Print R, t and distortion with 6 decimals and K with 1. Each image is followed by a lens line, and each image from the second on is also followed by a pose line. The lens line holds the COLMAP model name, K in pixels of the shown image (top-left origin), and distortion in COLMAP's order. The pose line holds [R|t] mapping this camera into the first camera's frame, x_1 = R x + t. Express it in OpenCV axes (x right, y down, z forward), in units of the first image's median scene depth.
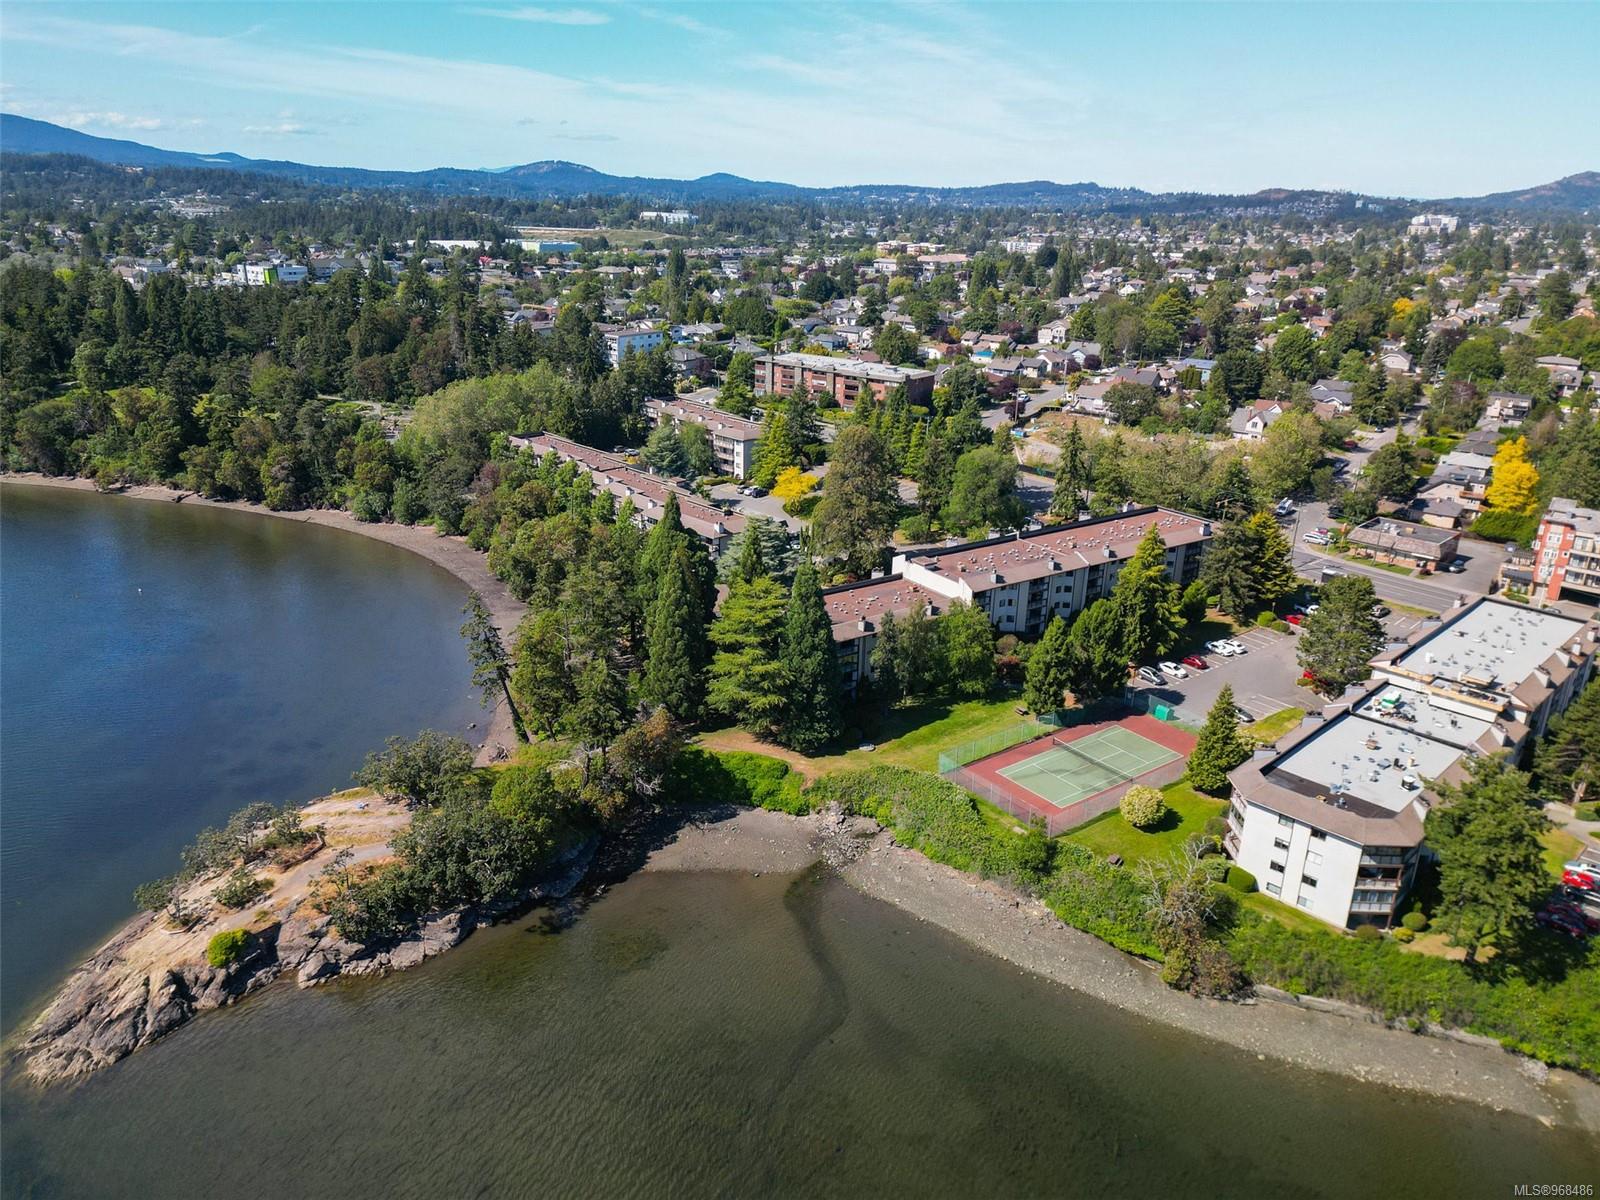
lens RADIAL K [[1114.6, 0, 800.0], [0, 1114.6, 600.0], [0, 0, 1]] dist [0.070613, -0.067529]
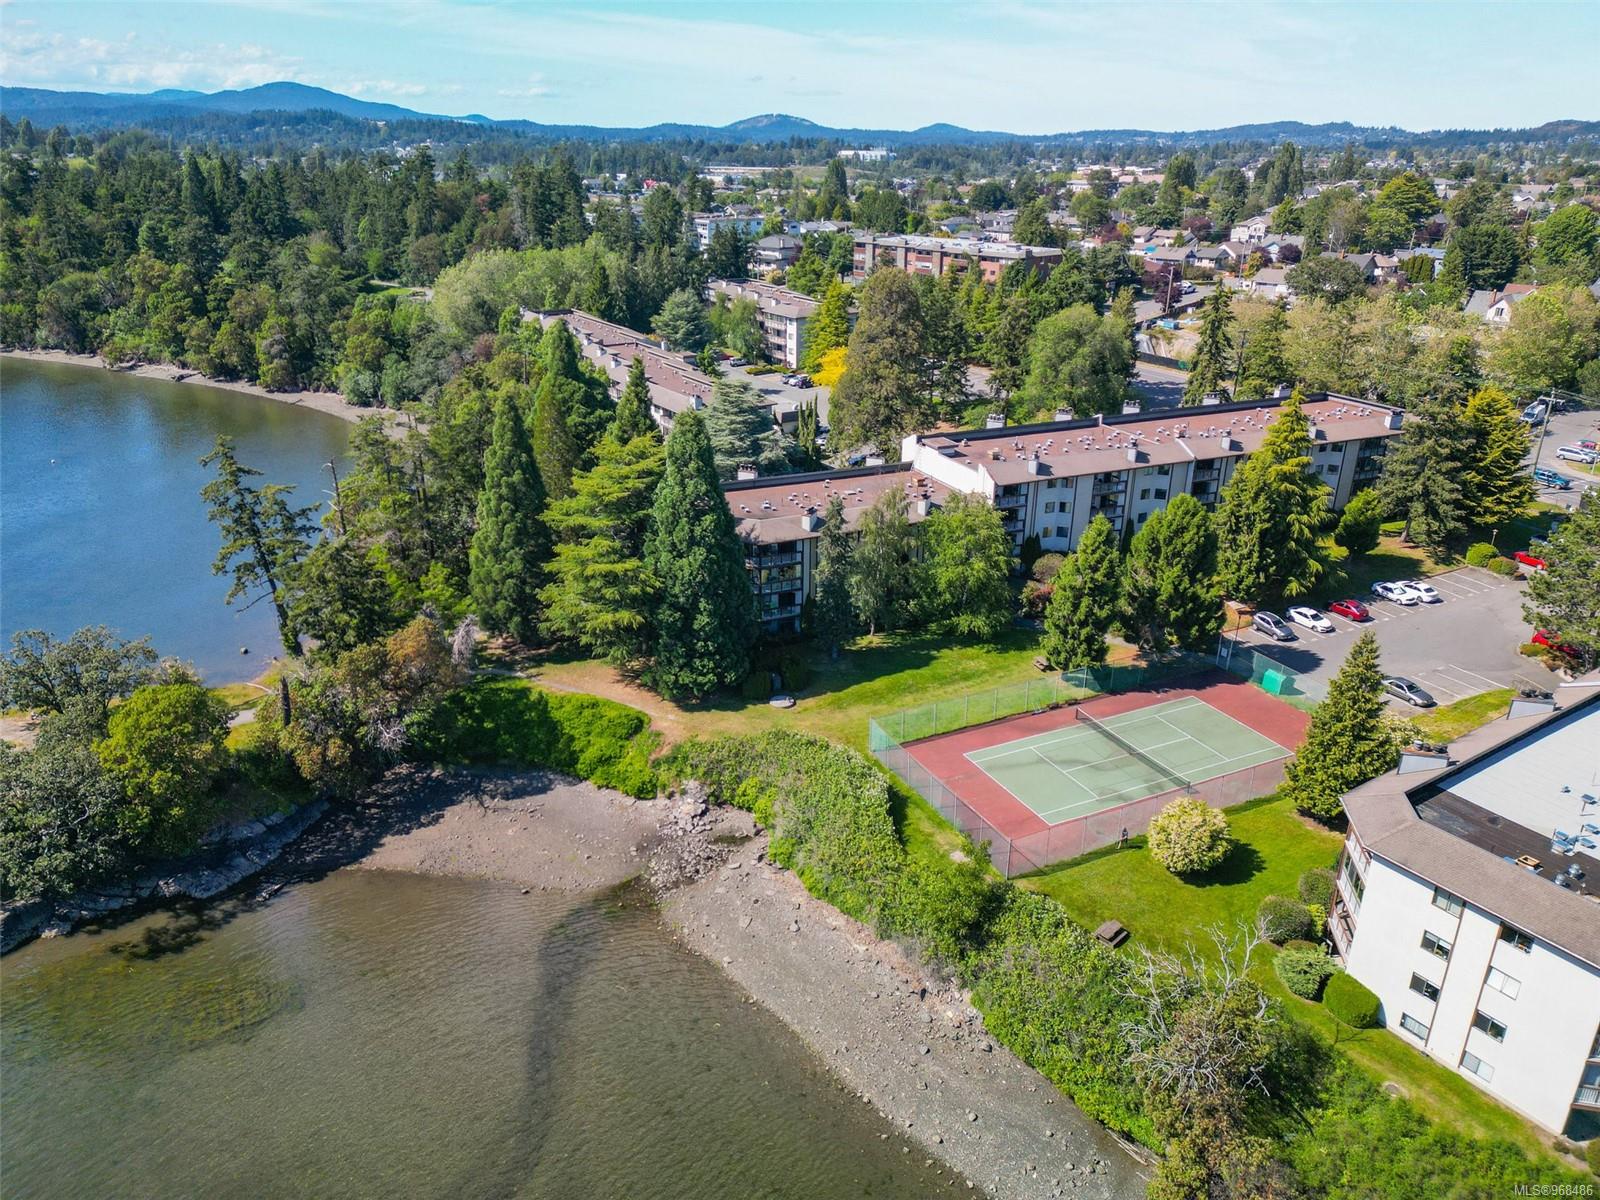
lens RADIAL K [[1114.6, 0, 800.0], [0, 1114.6, 600.0], [0, 0, 1]] dist [0.070613, -0.067529]
pose [[0.983533, 0.057332, -0.171394, 0.163670], [-0.051138, 0.997876, 0.040343, 0.042067], [0.173343, -0.030913, 0.984376, 0.333269]]
